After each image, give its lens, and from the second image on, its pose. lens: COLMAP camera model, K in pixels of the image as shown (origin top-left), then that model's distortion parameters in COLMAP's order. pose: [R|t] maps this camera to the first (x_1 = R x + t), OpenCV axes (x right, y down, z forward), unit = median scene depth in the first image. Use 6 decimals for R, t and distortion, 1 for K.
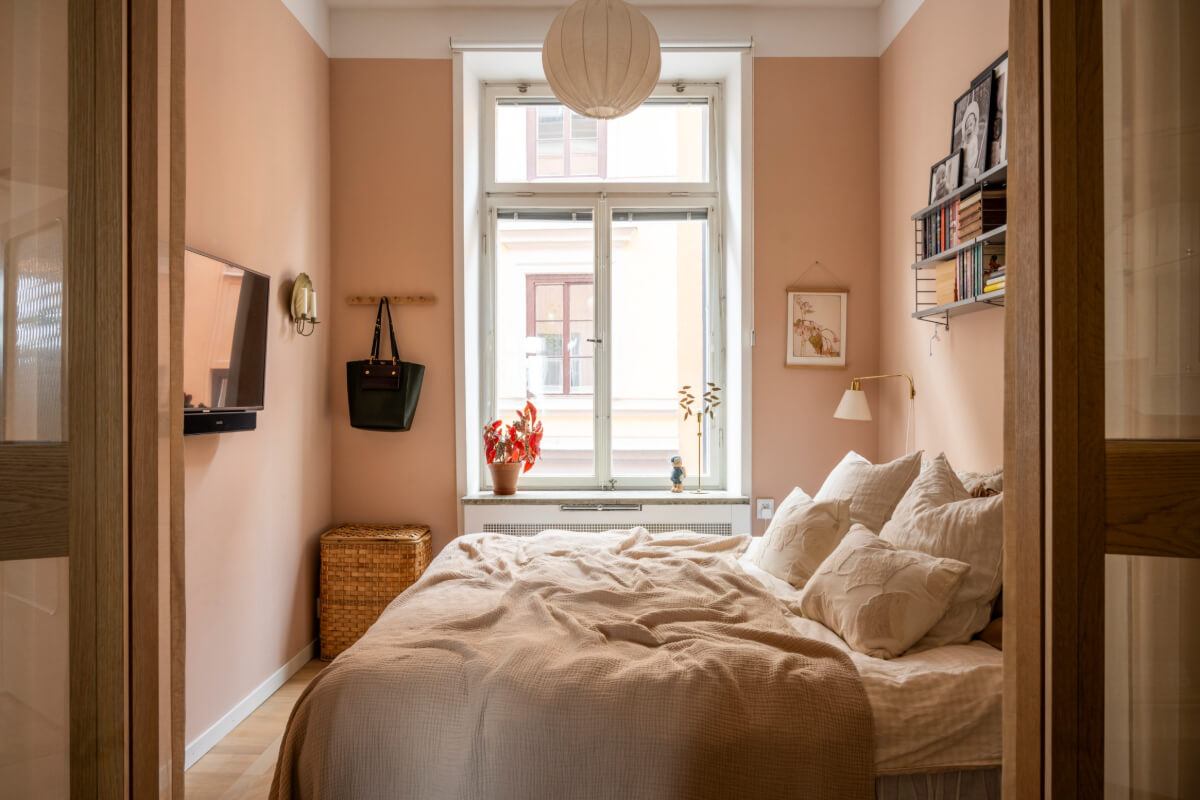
lens RADIAL K [[818.1, 0, 600.0], [0, 818.1, 400.0], [0, 0, 1]] dist [-0.017249, -0.001186]
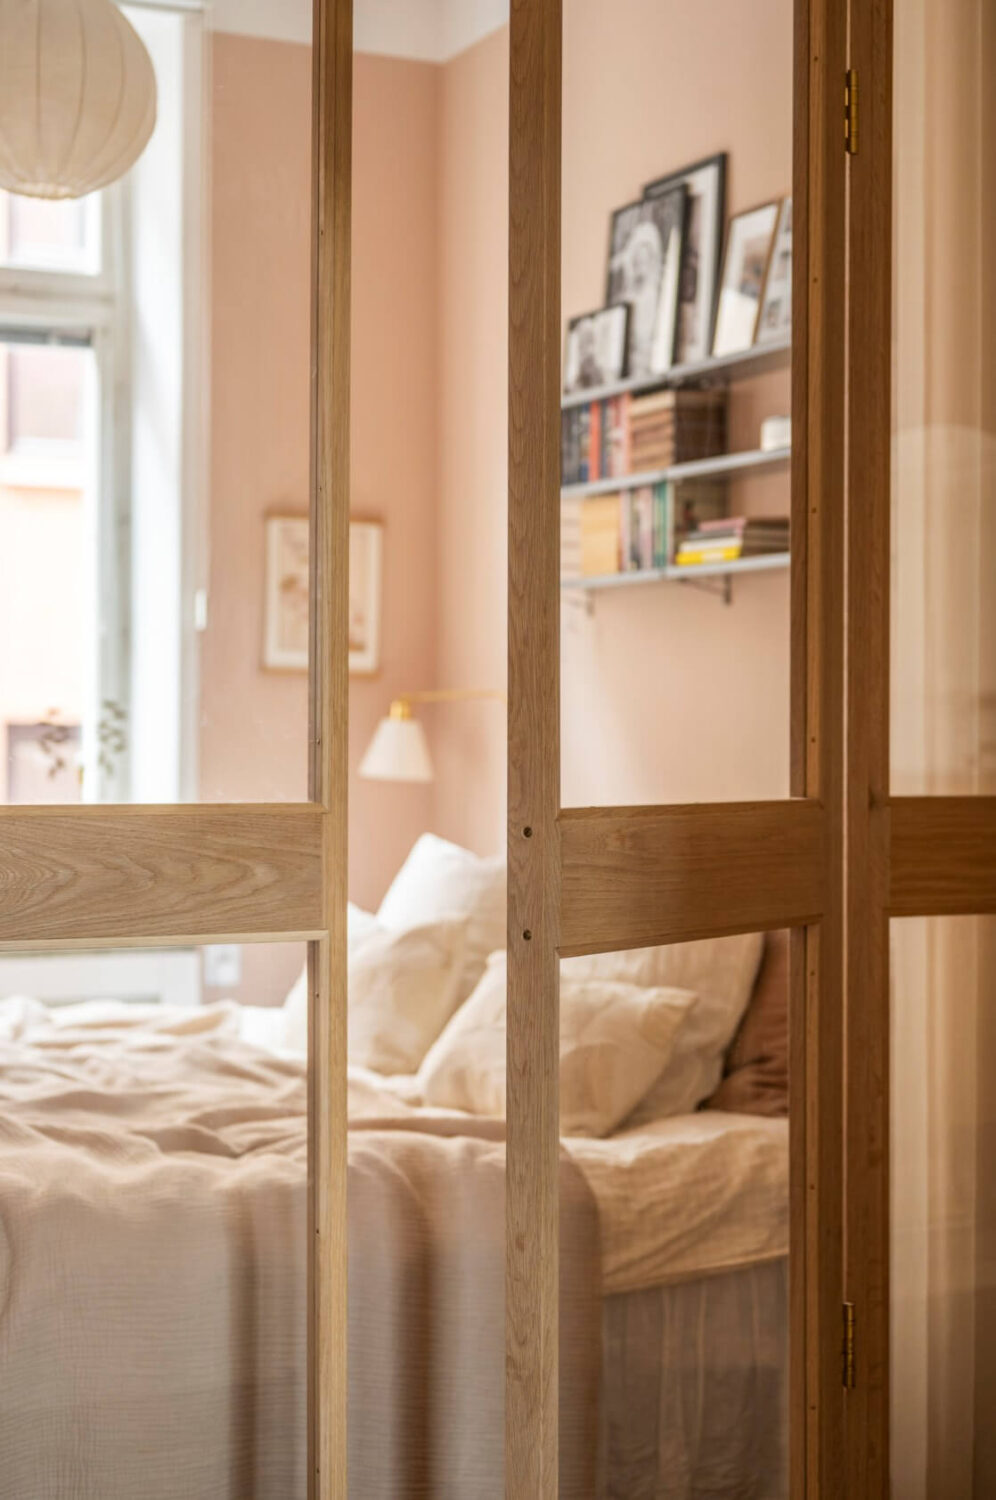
lens RADIAL K [[2192.4, 0, 498.0], [0, 2192.4, 750.0], [0, 0, 1]] dist [-0.008286, -0.039448]
pose [[0.901702, 0.003738, 0.432341, -0.414764], [-0.007708, 0.999943, 0.007430, -0.008533], [-0.432289, -0.010032, 0.901679, -0.479347]]
